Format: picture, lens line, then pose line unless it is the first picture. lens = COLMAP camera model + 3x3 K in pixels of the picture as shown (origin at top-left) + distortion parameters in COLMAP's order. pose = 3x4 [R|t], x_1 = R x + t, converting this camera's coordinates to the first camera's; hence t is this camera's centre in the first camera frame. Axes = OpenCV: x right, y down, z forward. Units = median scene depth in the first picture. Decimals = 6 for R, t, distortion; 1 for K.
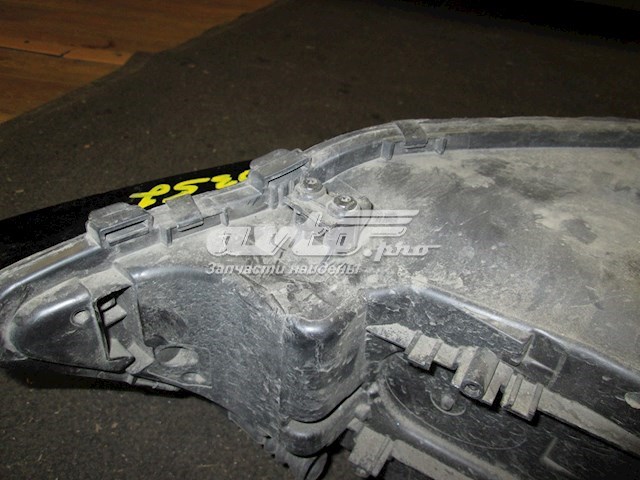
lens RADIAL K [[536.1, 0, 322.5], [0, 536.1, 238.7], [0, 0, 1]] dist [-0.029348, -0.000913]
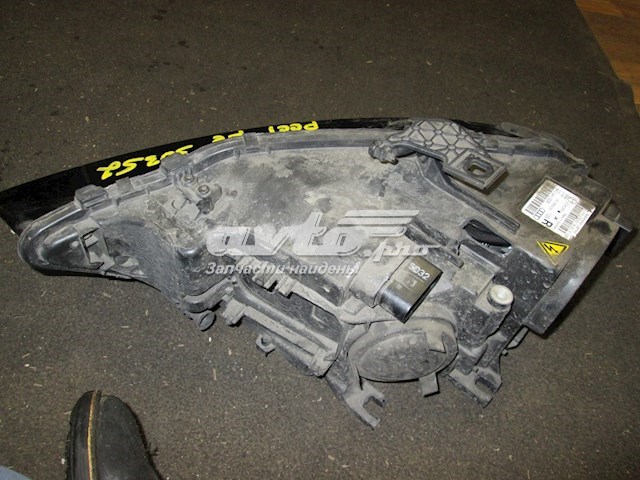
lens RADIAL K [[536.1, 0, 316.3], [0, 536.1, 242.9], [0, 0, 1]] dist [-0.029348, -0.000913]
pose [[0.999747, 0.016188, 0.015594, 0.386448], [-0.019182, 0.976098, 0.216483, -0.280056], [-0.011717, -0.216728, 0.976162, -0.882397]]
